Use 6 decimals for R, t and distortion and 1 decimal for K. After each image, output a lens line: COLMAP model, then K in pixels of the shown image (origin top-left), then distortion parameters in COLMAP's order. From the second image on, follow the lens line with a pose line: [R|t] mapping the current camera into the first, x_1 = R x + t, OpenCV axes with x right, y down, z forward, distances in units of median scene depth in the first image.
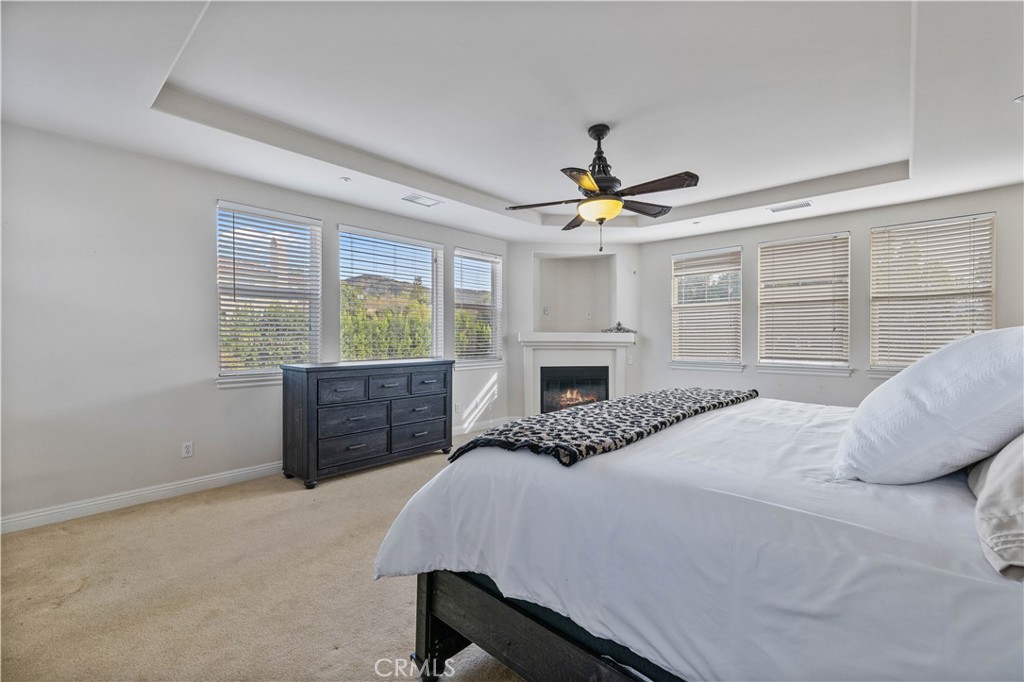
lens RADIAL K [[435.4, 0, 512.0], [0, 435.4, 341.0], [0, 0, 1]] dist [-0.001651, -0.000407]
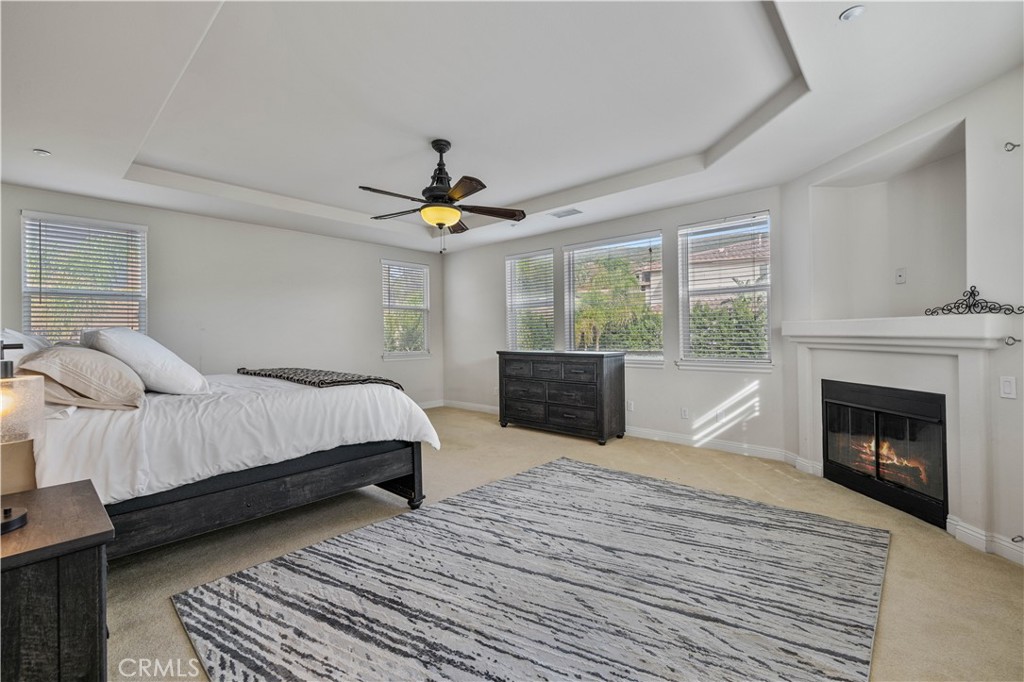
lens RADIAL K [[435.4, 0, 512.0], [0, 435.4, 341.0], [0, 0, 1]] dist [-0.001651, -0.000407]
pose [[0.004454, 0.012954, -0.999906, 0.653163], [-0.000764, 0.999916, 0.012950, 0.000940], [0.999990, 0.000706, 0.004464, 0.589794]]
